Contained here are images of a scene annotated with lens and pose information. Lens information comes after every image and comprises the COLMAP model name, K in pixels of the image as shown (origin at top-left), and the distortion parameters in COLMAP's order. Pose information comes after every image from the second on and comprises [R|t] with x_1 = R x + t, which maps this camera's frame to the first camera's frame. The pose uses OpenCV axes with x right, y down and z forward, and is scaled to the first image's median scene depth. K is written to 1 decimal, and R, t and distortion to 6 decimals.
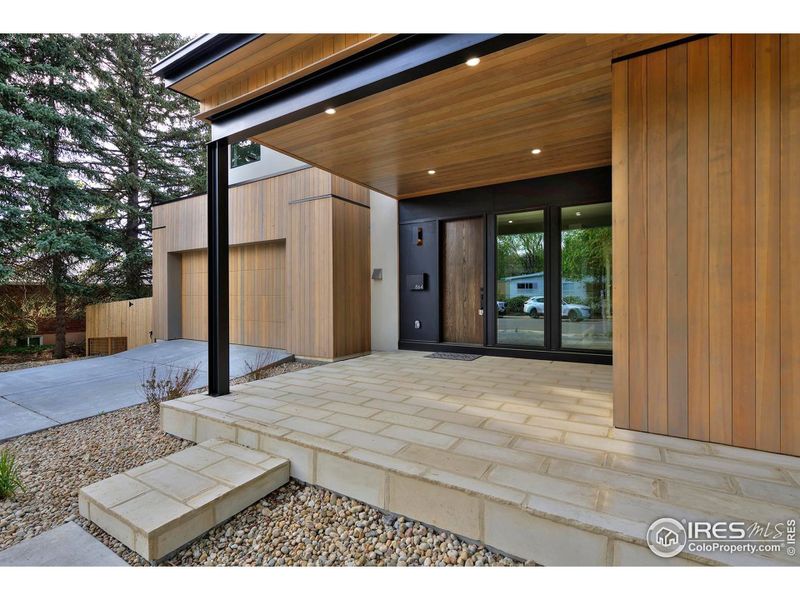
lens RADIAL K [[384.9, 0, 413.7], [0, 384.9, 301.3], [0, 0, 1]] dist [-0.000141, 0.000576]
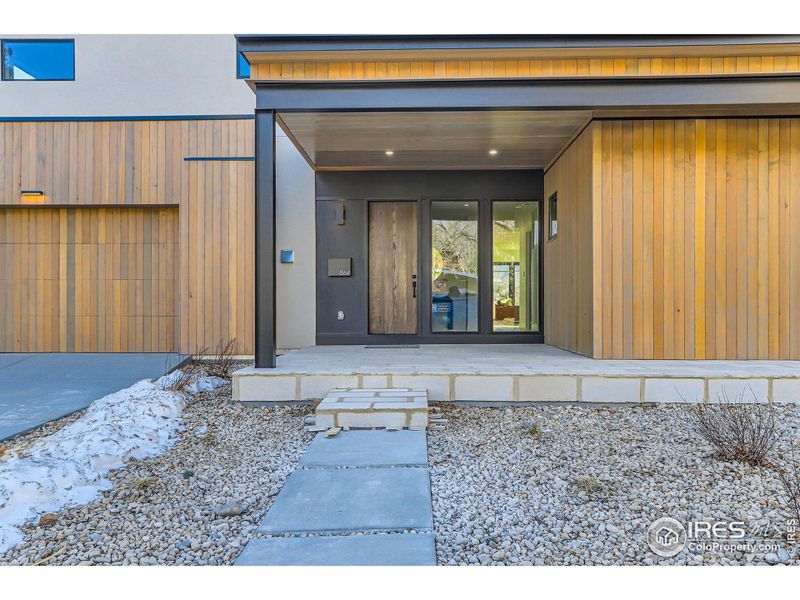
lens RADIAL K [[612.5, 0, 427.1], [0, 612.5, 308.1], [0, 0, 1]] dist [0.006172, 0.005168]
pose [[0.856392, 0.002045, 0.516322, -0.543487], [0.007516, 0.999837, -0.016426, 0.067894], [-0.516271, 0.017948, 0.856237, -0.306228]]
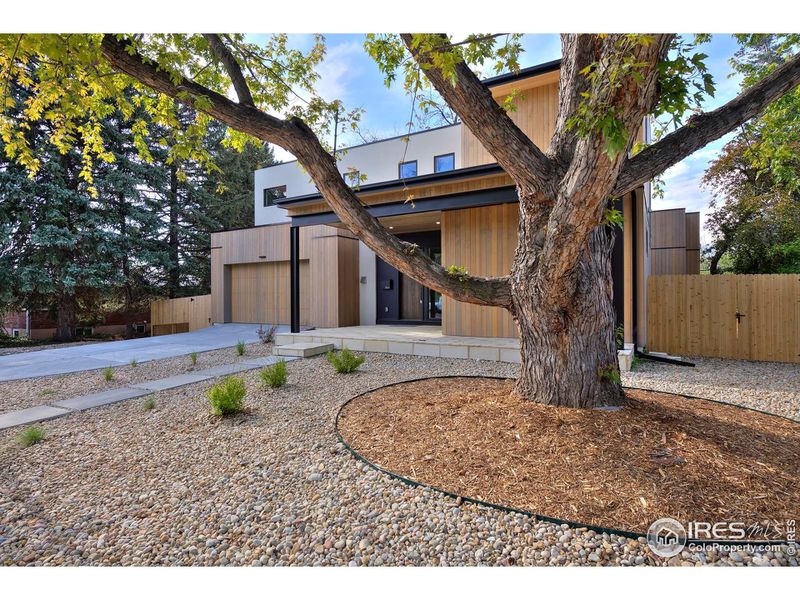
lens RADIAL K [[453.8, 0, 432.3], [0, 453.8, 298.4], [0, 0, 1]] dist [-0.005444, 0.000845]
pose [[0.999096, -0.000829, 0.042508, 0.125767], [0.001462, 0.999888, -0.014870, 0.041345], [-0.042491, 0.014918, 0.998985, -1.028129]]
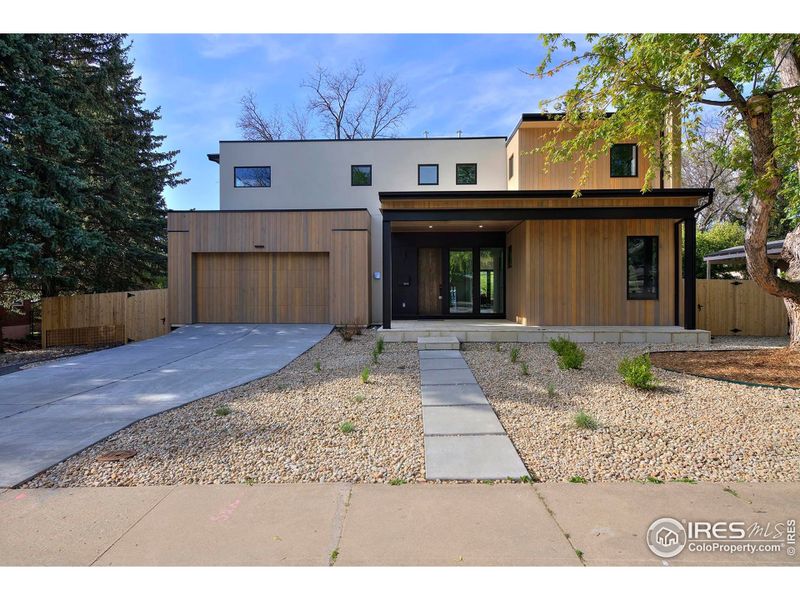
lens RADIAL K [[453.8, 0, 432.3], [0, 453.8, 298.4], [0, 0, 1]] dist [-0.005444, 0.000845]
pose [[0.848848, -0.001294, 0.528635, -0.968332], [0.006950, 0.999938, -0.008713, 0.048210], [-0.528591, 0.011071, 0.848804, -0.823515]]
